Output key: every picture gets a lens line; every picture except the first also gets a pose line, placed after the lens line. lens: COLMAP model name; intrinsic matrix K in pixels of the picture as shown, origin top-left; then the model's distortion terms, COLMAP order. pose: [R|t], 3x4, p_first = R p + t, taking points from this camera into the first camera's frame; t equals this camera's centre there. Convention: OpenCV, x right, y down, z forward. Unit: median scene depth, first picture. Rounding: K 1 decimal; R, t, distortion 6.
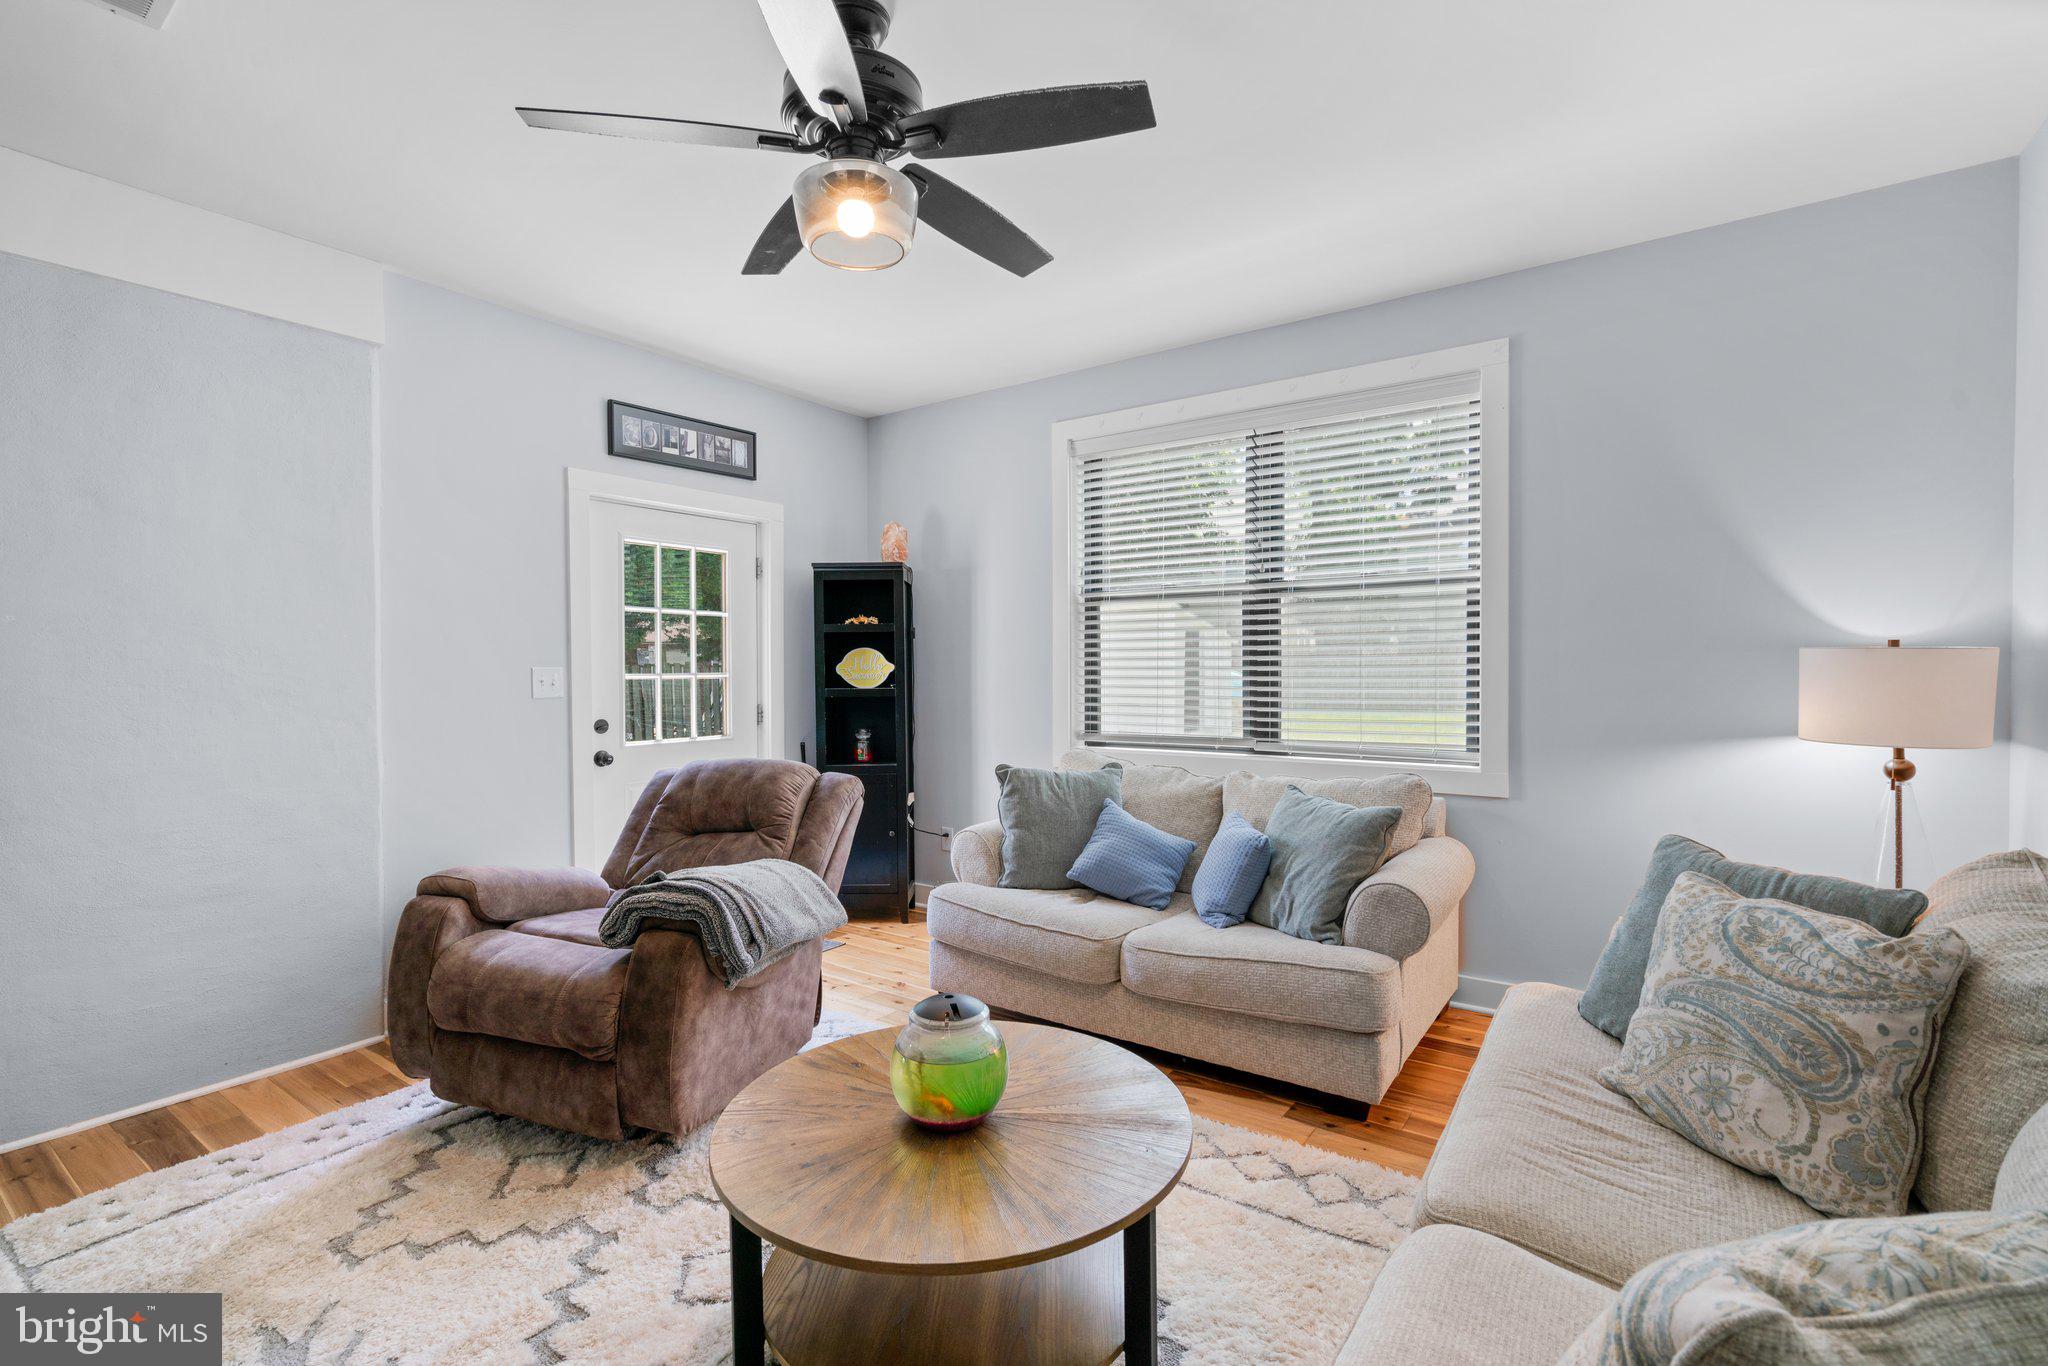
lens RADIAL K [[948.4, 0, 1026.5], [0, 948.4, 686.7], [0, 0, 1]] dist [-0.001763, 0.001359]
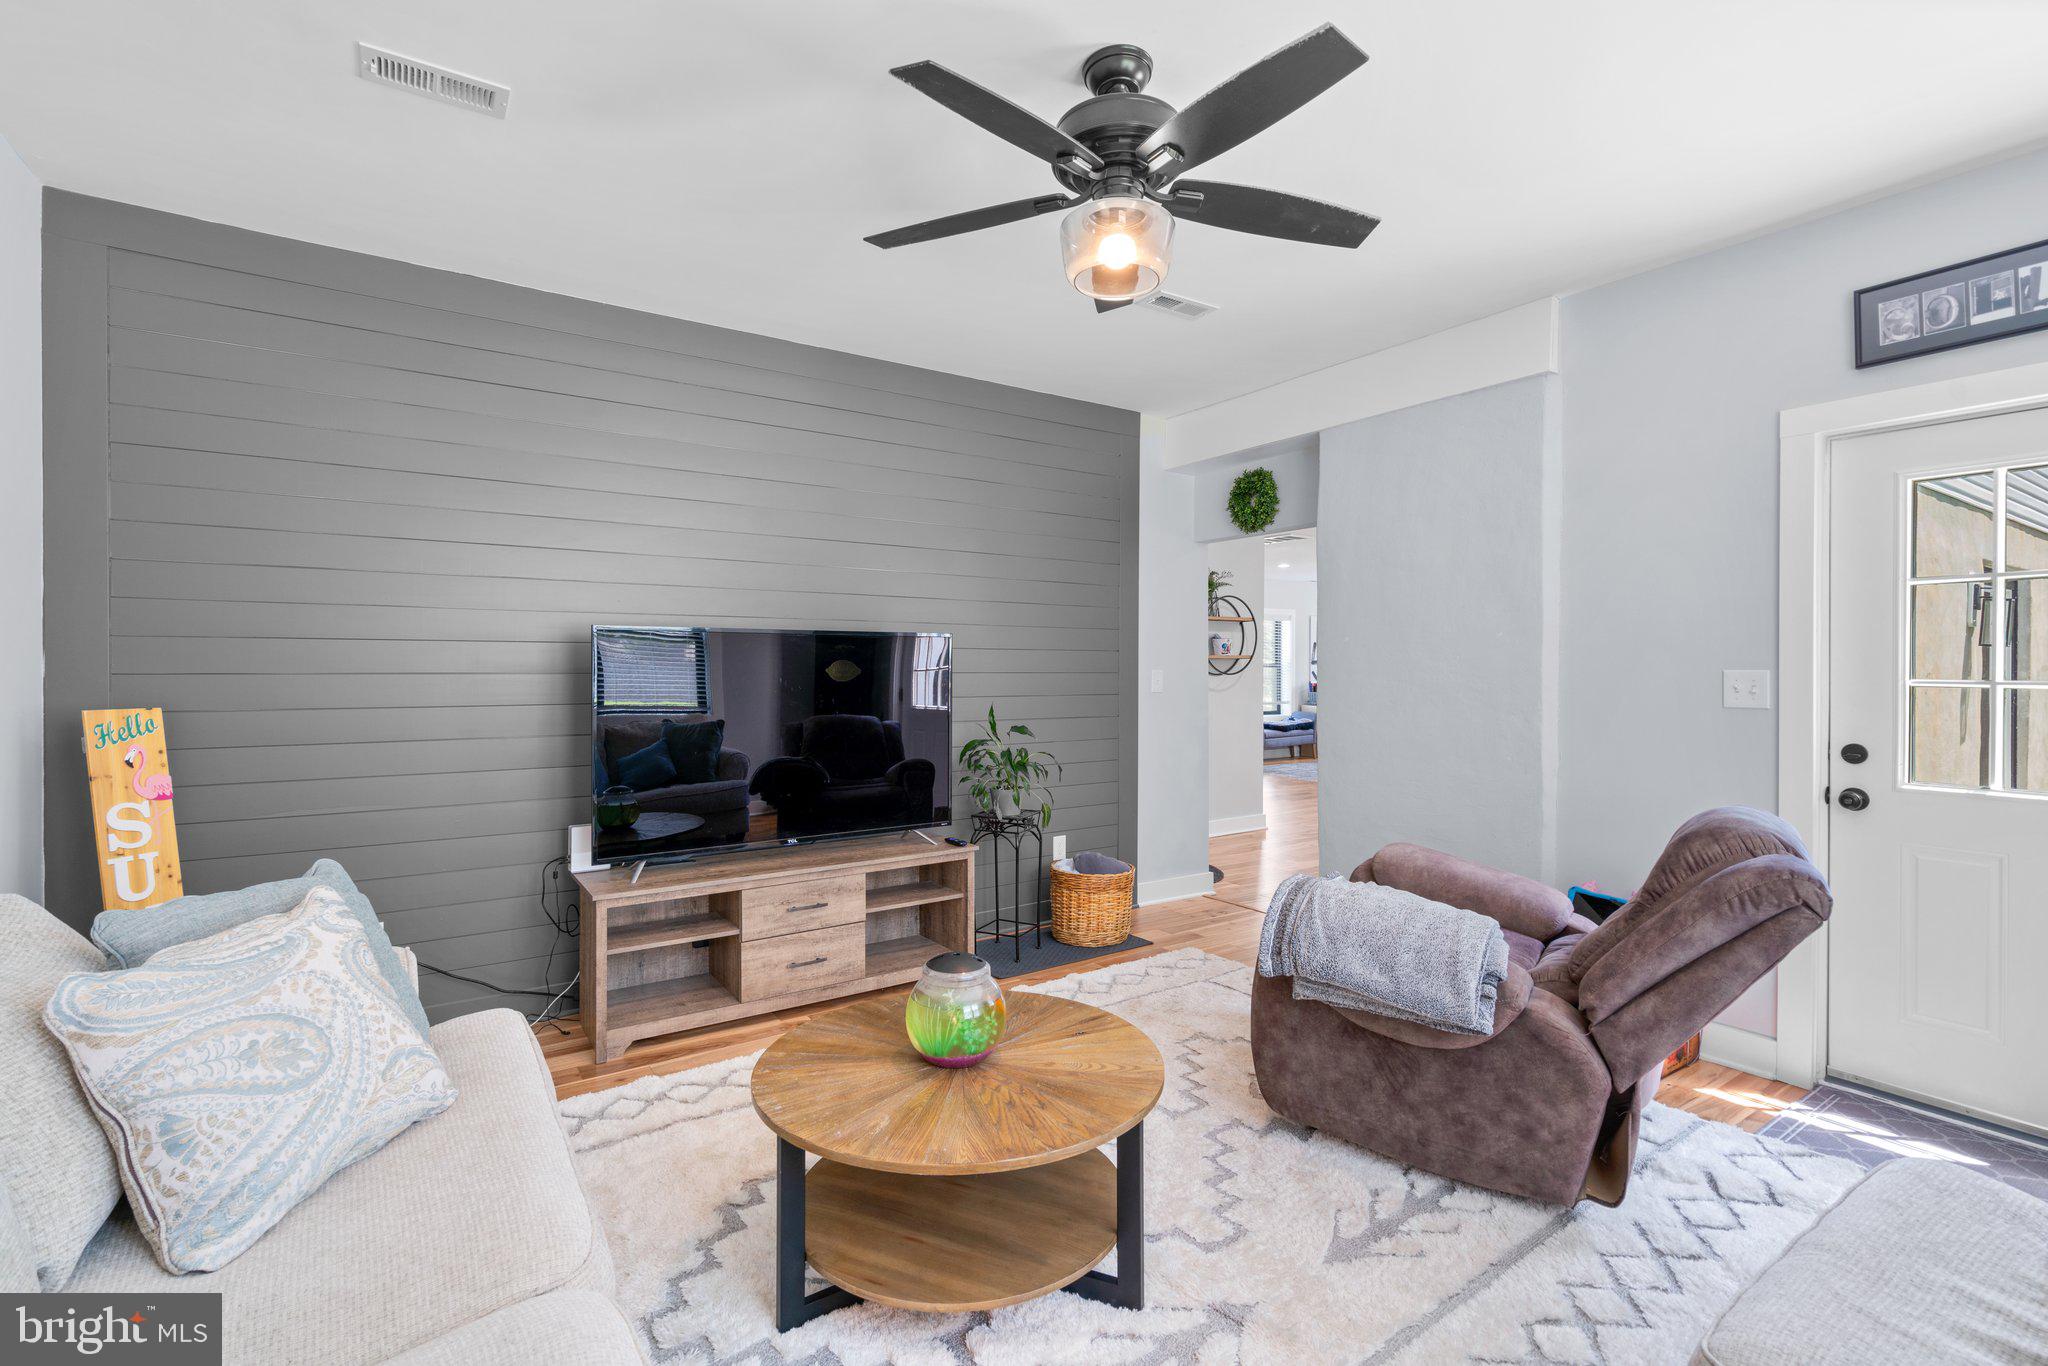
lens RADIAL K [[948.4, 0, 1032.0], [0, 948.4, 680.7], [0, 0, 1]] dist [-0.001763, 0.001359]
pose [[-0.339941, 0.006634, -0.940423, 0.432557], [-0.009196, 0.999904, 0.010378, -0.014820], [0.940402, 0.012176, -0.339847, 0.659965]]
